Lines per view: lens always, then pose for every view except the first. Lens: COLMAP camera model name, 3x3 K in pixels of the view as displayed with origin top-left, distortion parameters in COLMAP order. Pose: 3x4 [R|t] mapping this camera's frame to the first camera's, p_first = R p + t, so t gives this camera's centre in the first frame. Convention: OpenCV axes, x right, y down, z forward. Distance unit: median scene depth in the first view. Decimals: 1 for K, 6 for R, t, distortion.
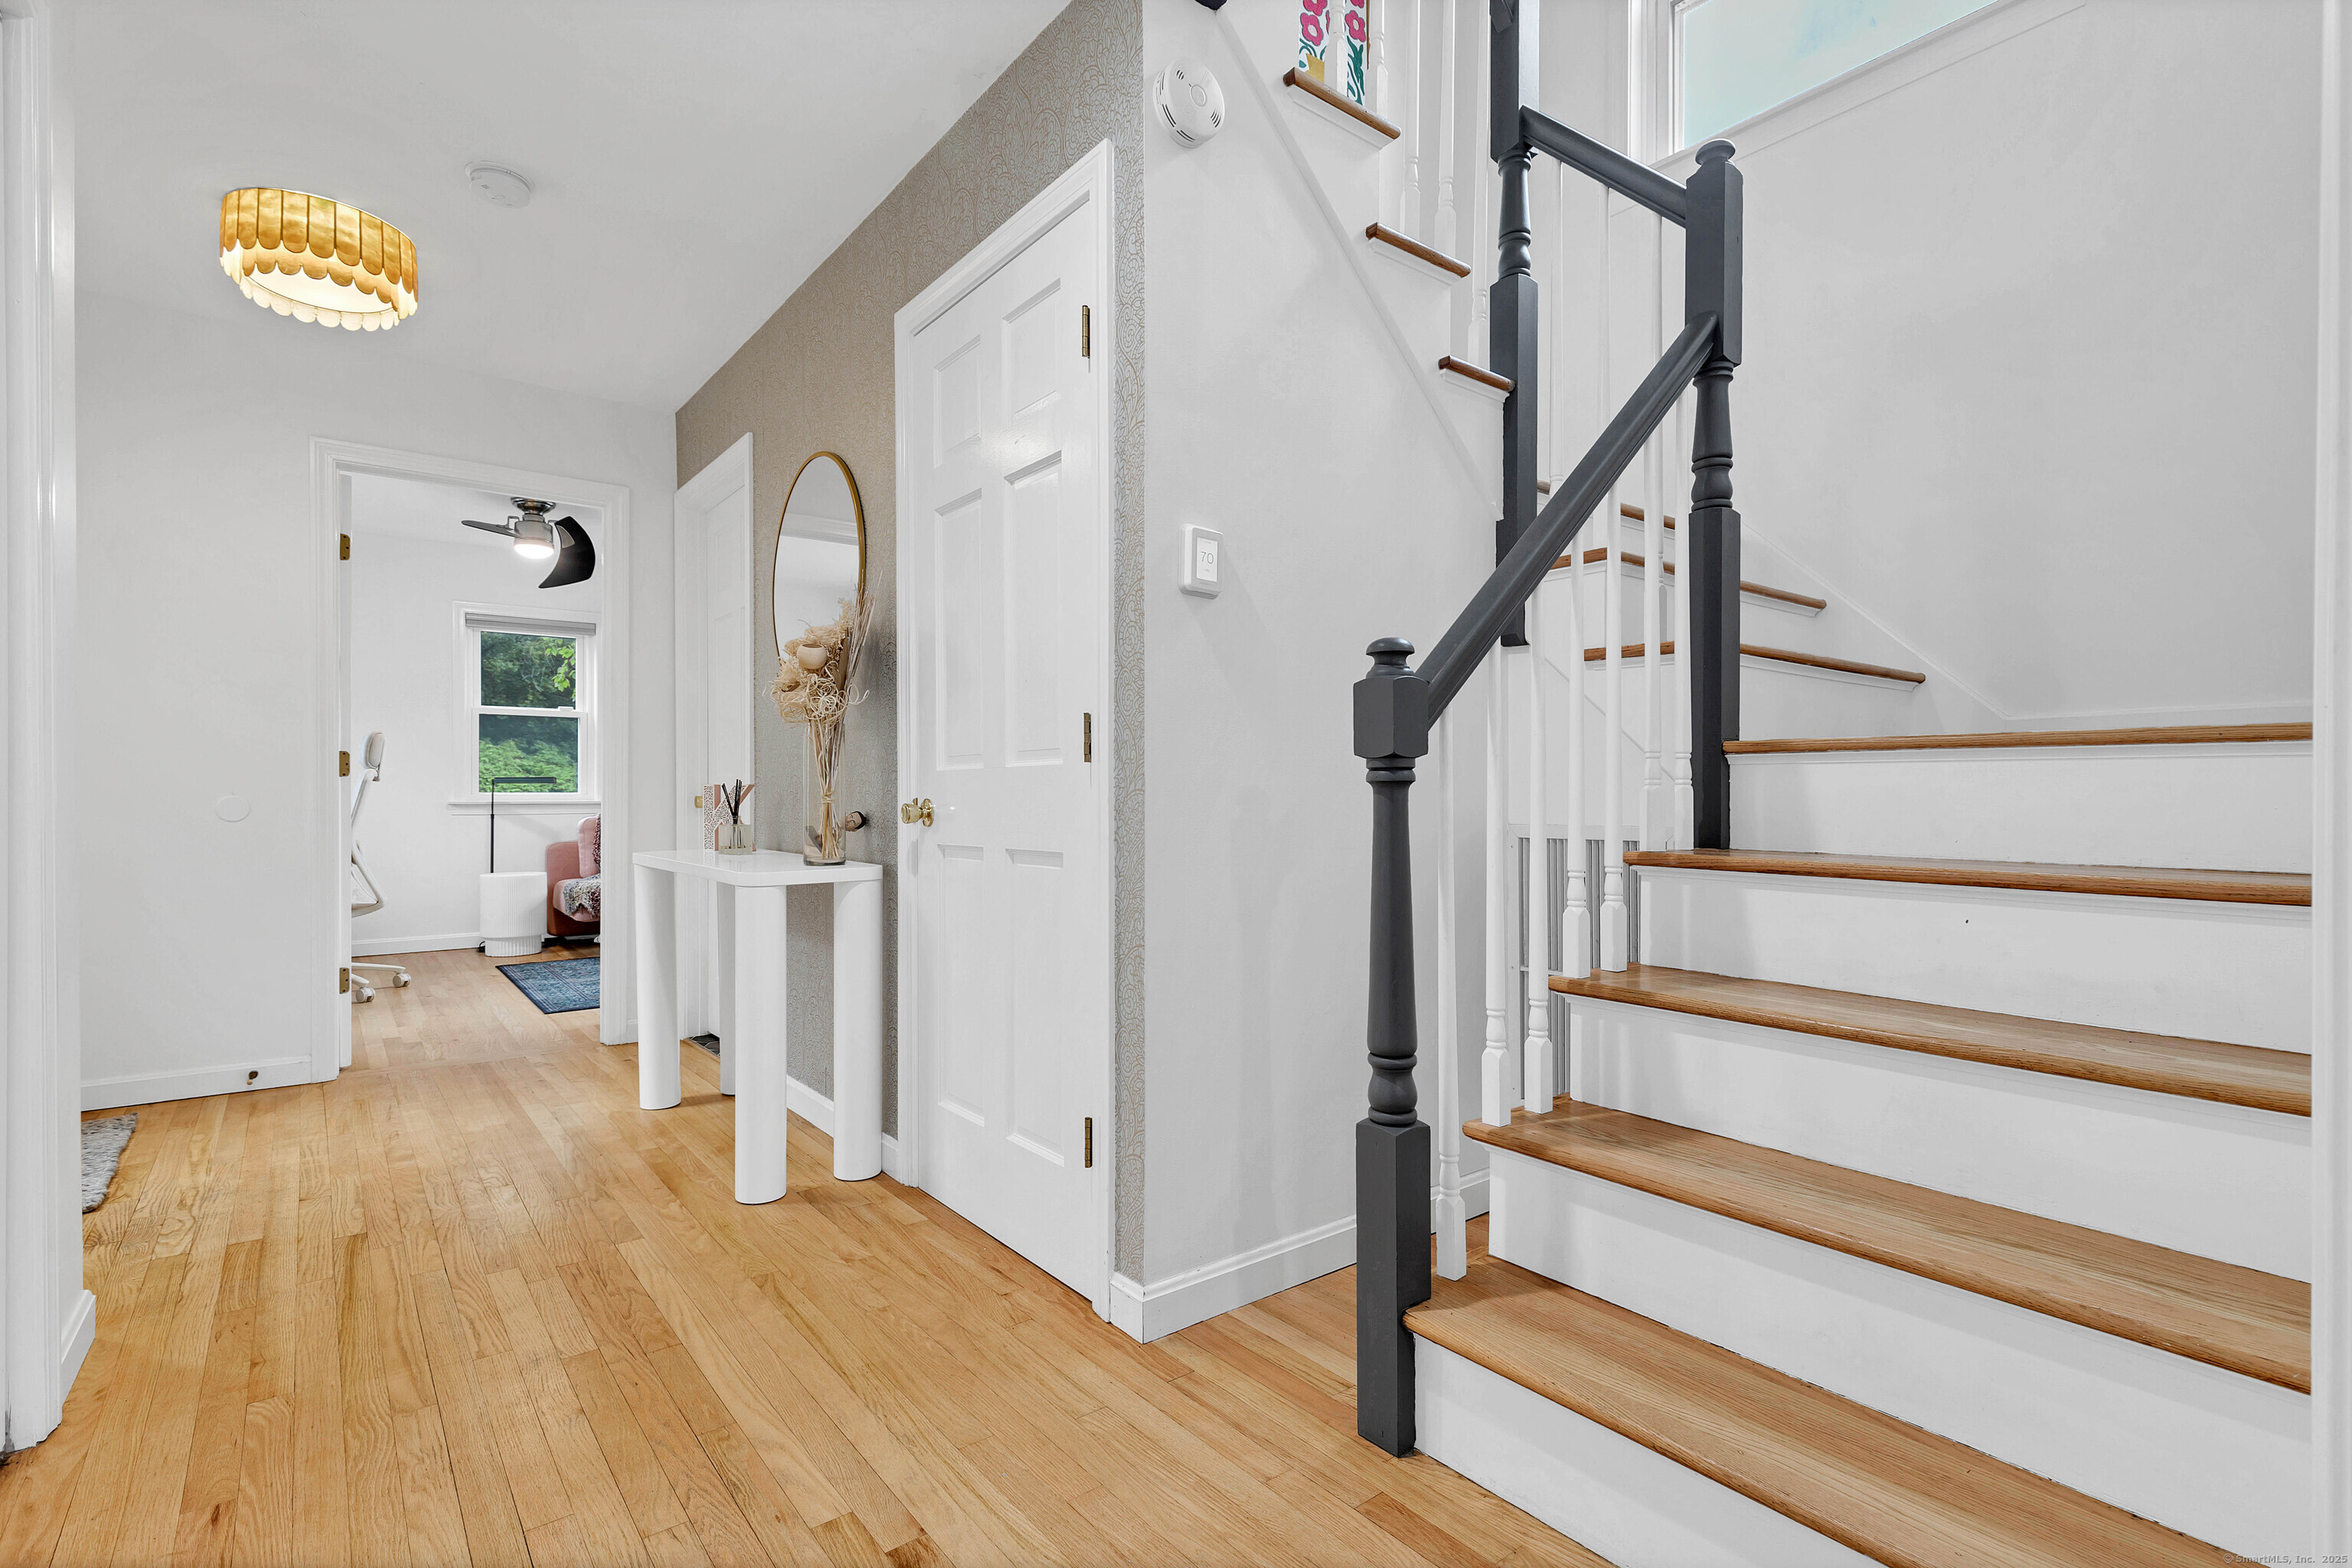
lens RADIAL K [[1095.7, 0, 1167.3], [0, 1095.7, 793.2], [0, 0, 1]] dist [0.005270, 0.000266]
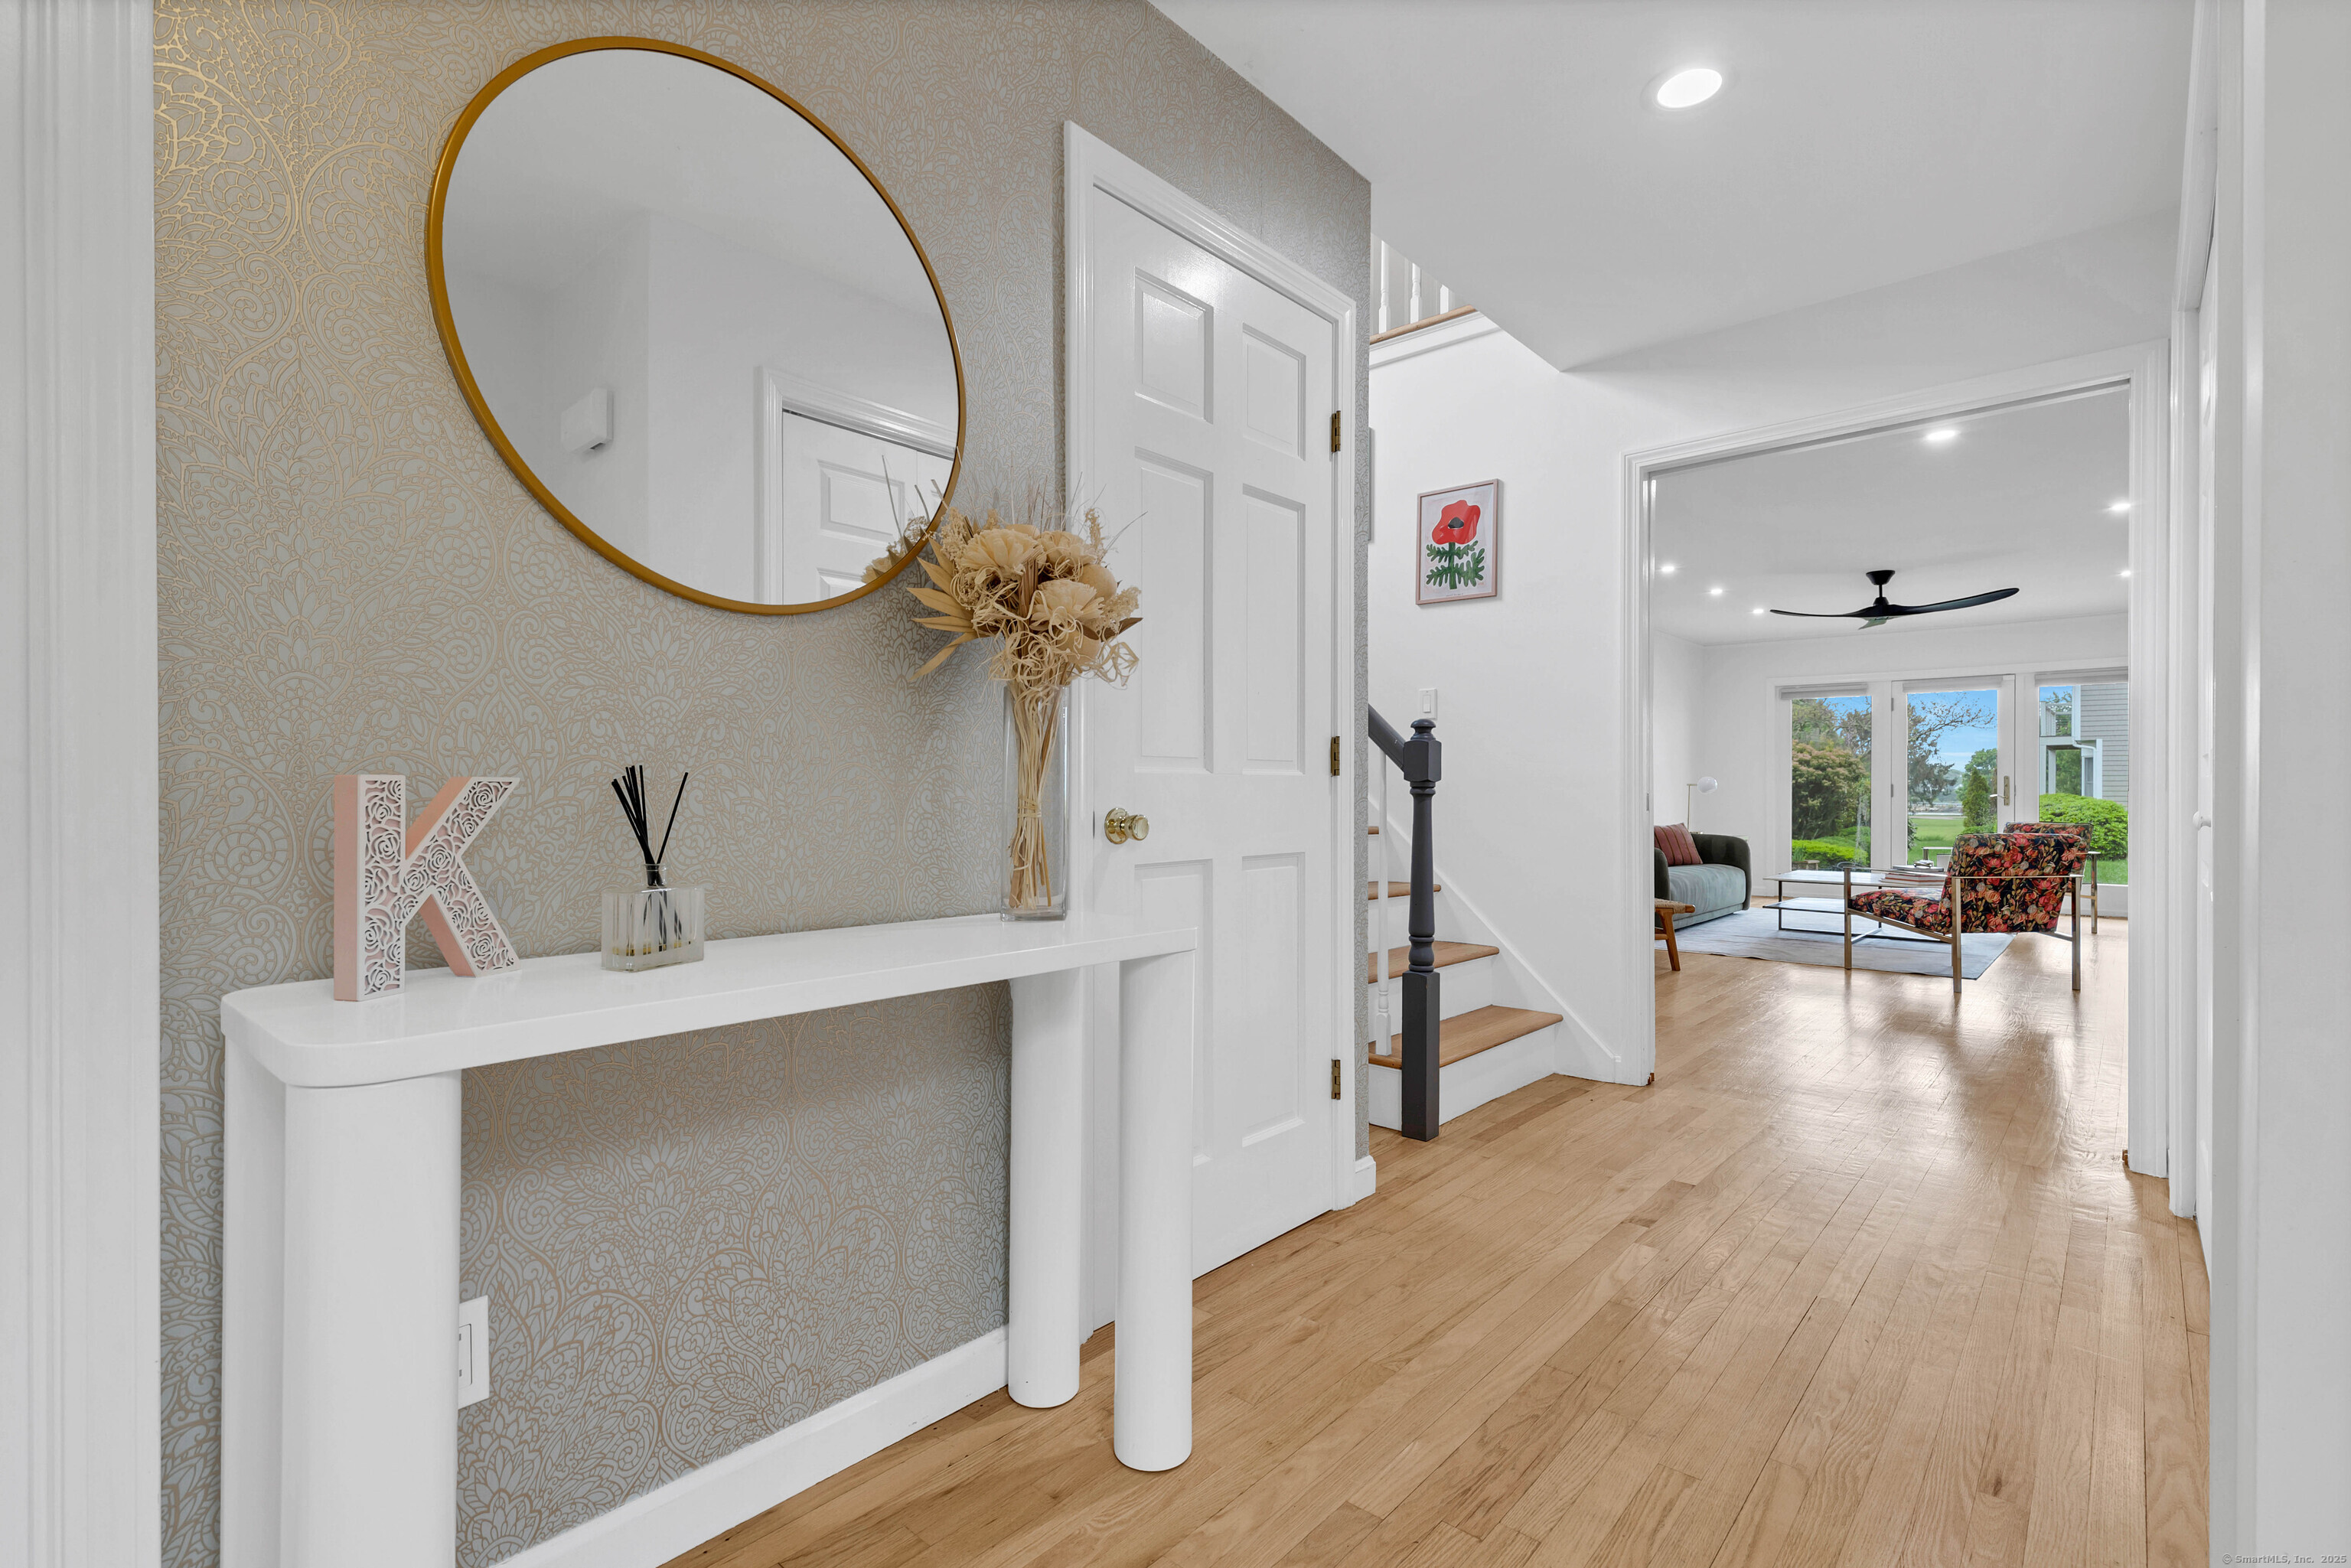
lens RADIAL K [[1095.2, 0, 1153.8], [0, 1095.2, 790.0], [0, 0, 1]] dist [0.005270, 0.000266]
pose [[-0.176812, 0.004200, 0.984236, -0.893080], [-0.001423, 0.999989, -0.004523, -0.004694], [-0.984244, -0.002200, -0.176804, 1.005876]]
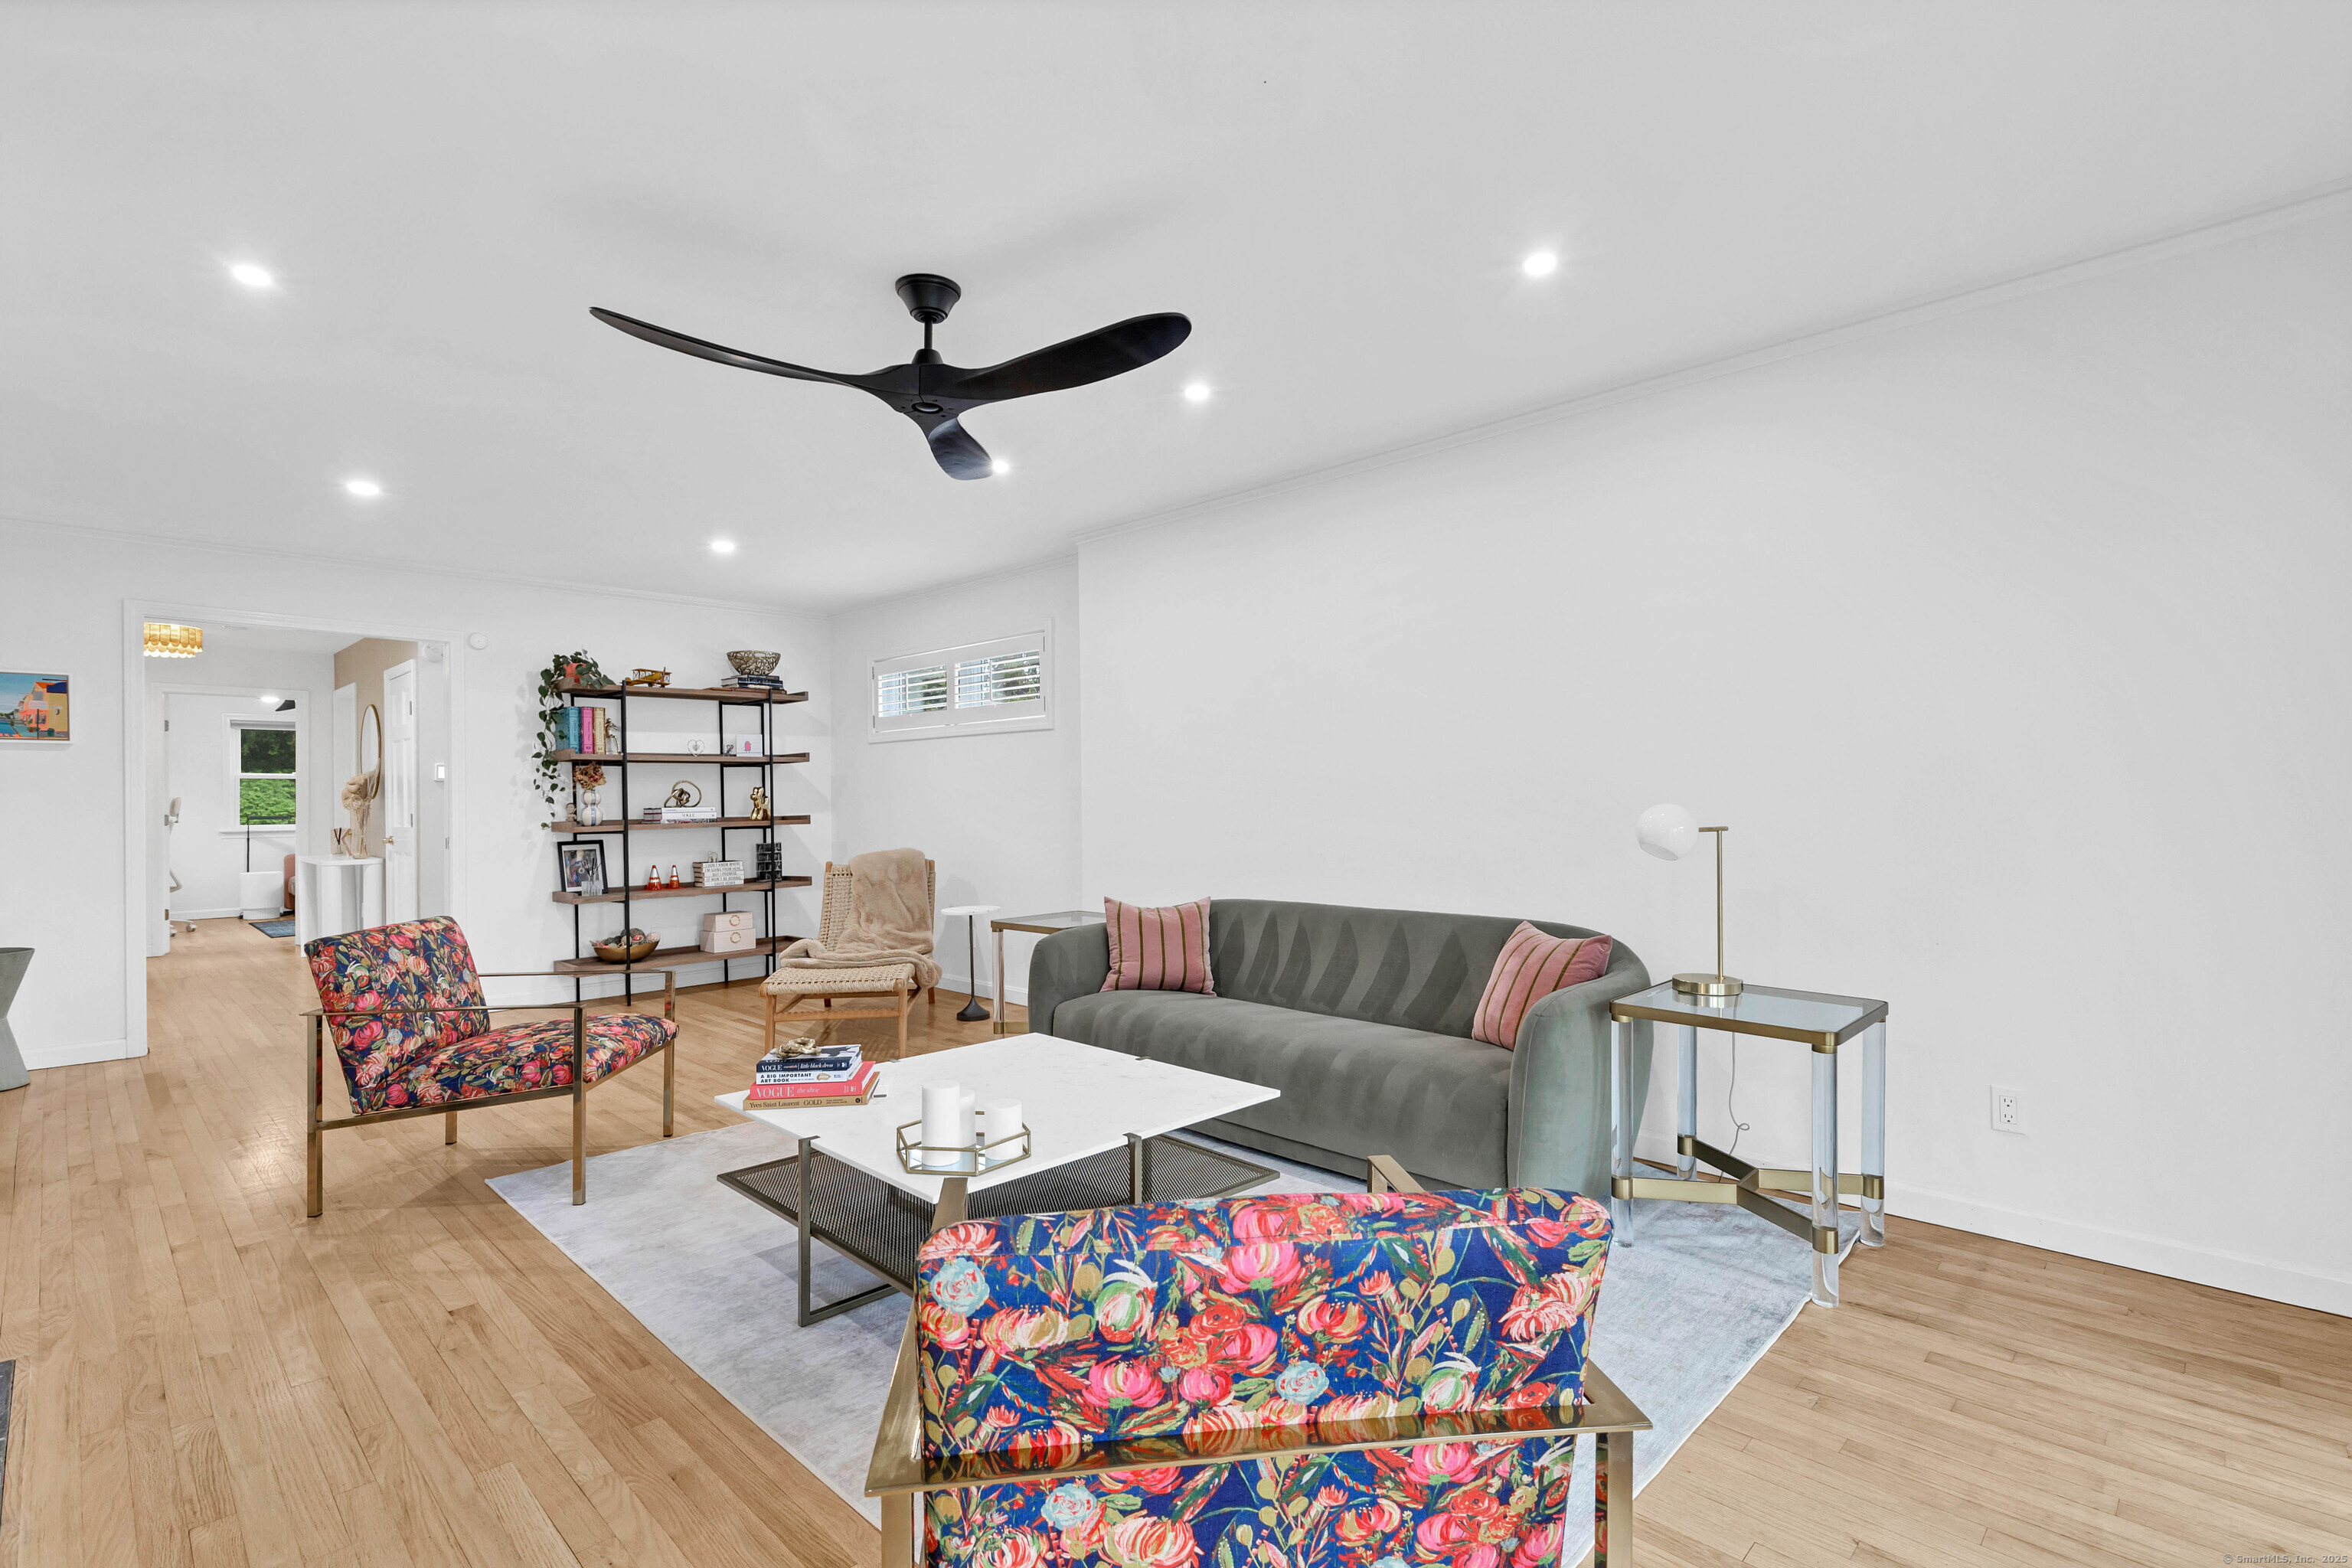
lens RADIAL K [[1095.7, 0, 1175.0], [0, 1095.7, 798.6], [0, 0, 1]] dist [0.005270, 0.000266]
pose [[0.991177, -0.006605, 0.132383, 1.384851], [0.006496, 0.999978, 0.001254, -0.079442], [-0.132388, -0.000383, 0.991198, -2.086639]]
